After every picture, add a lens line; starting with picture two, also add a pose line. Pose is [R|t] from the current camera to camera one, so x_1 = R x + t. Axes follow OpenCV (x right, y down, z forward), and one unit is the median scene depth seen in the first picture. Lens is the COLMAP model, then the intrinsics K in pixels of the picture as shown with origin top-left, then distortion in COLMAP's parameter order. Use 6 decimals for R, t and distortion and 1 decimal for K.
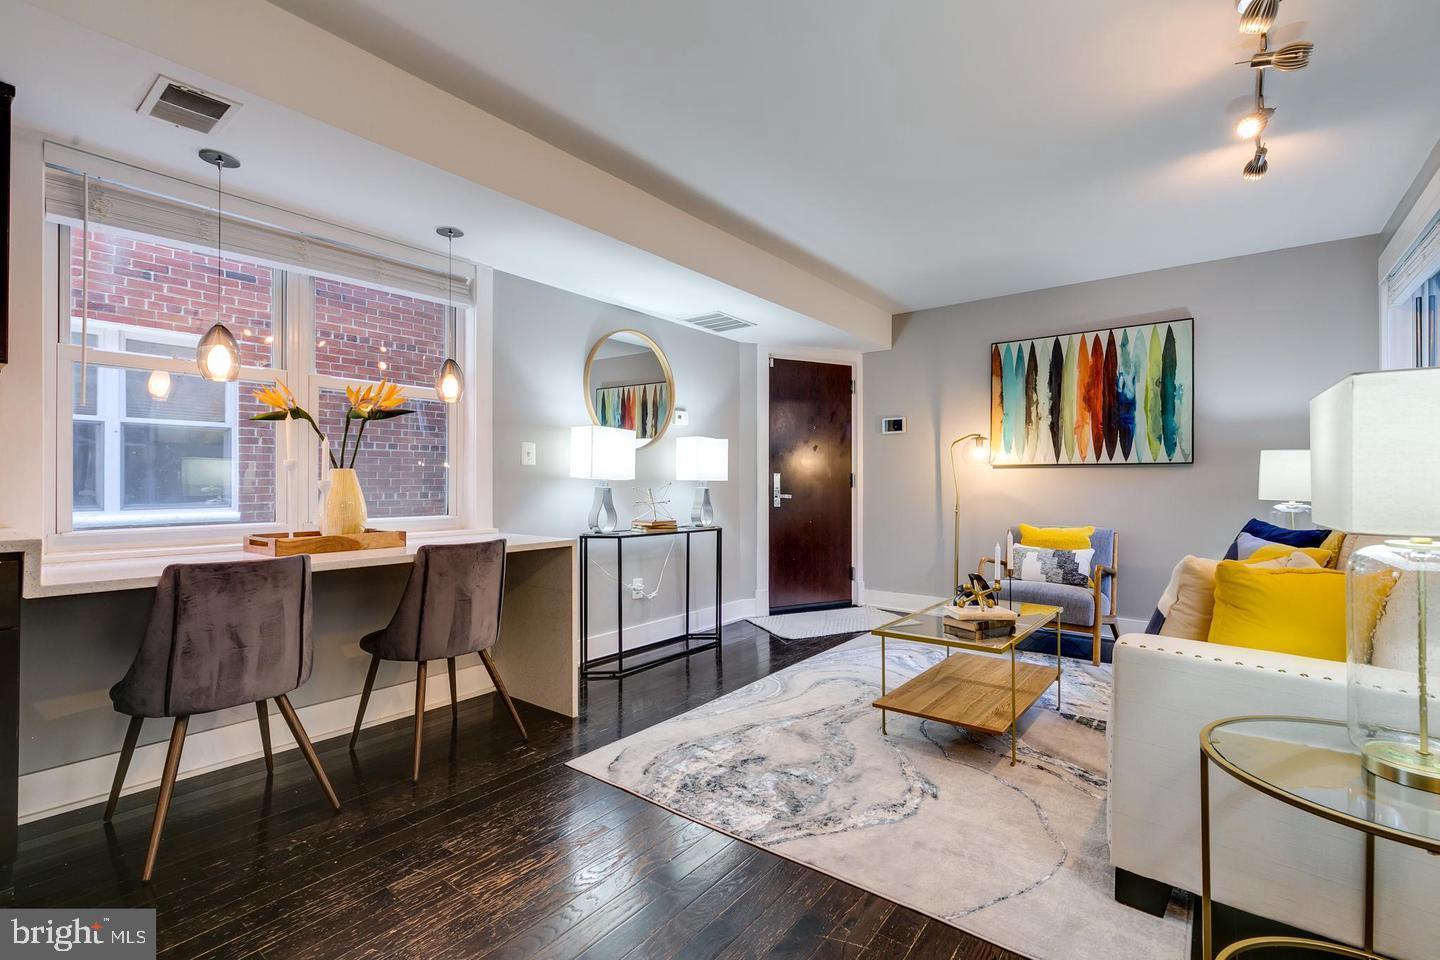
lens RADIAL K [[641.7, 0, 726.3], [0, 641.7, 476.1], [0, 0, 1]] dist [0.001147, -0.001048]
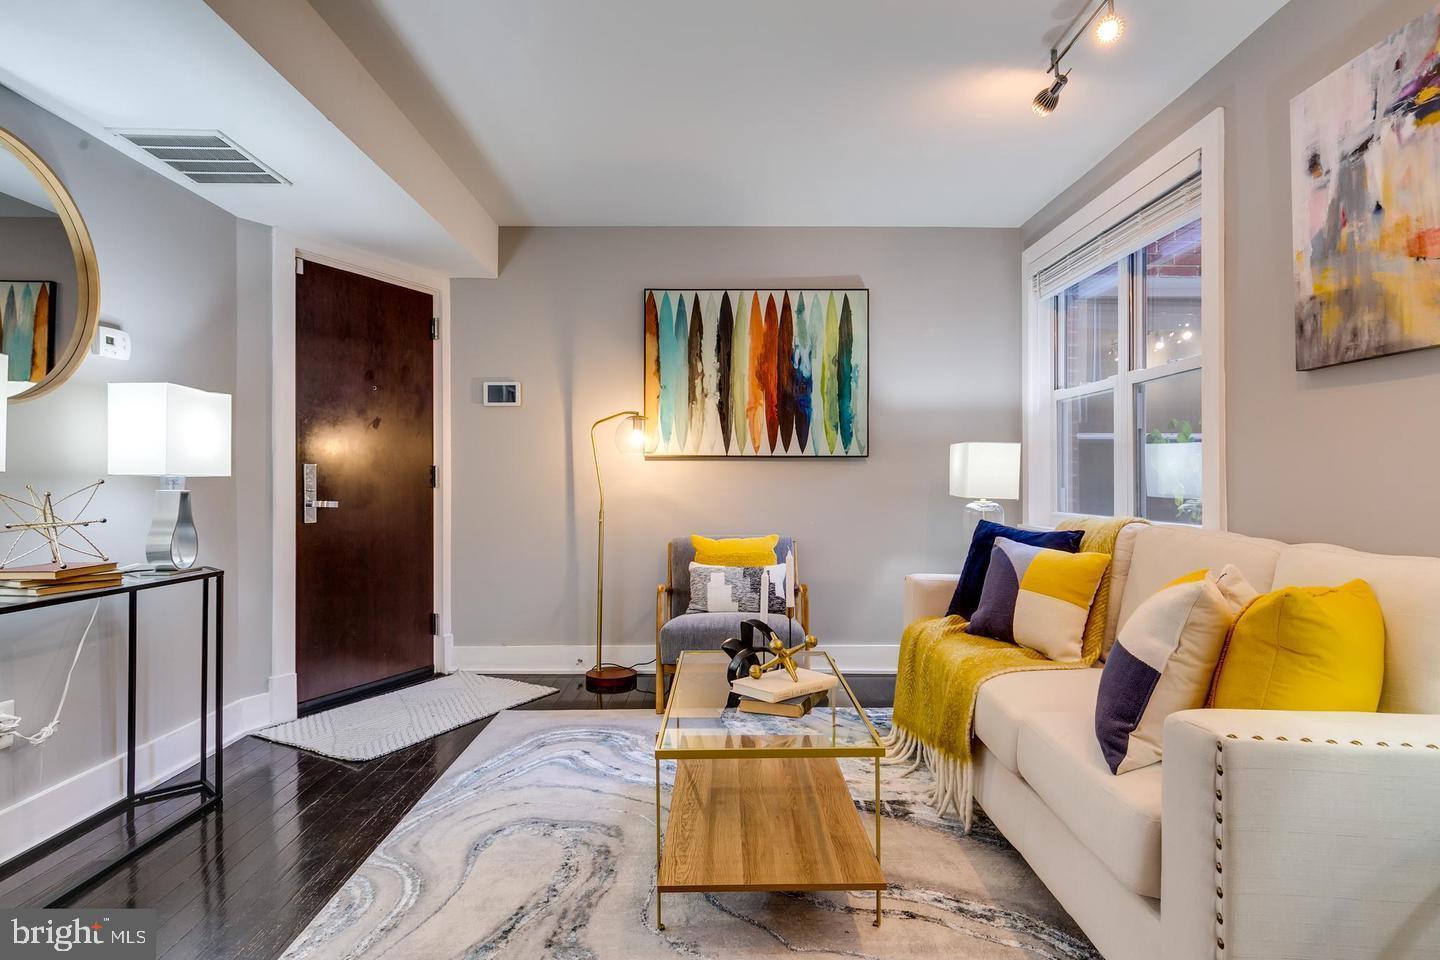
lens RADIAL K [[792.3, 0, 725.0], [0, 792.3, 479.8], [0, 0, 1]] dist [0.003415, -0.000635]
pose [[0.781255, -0.001104, 0.624212, -0.085748], [-0.003514, 0.999975, 0.006166, 0.004756], [-0.624203, -0.007011, 0.781231, 0.266658]]
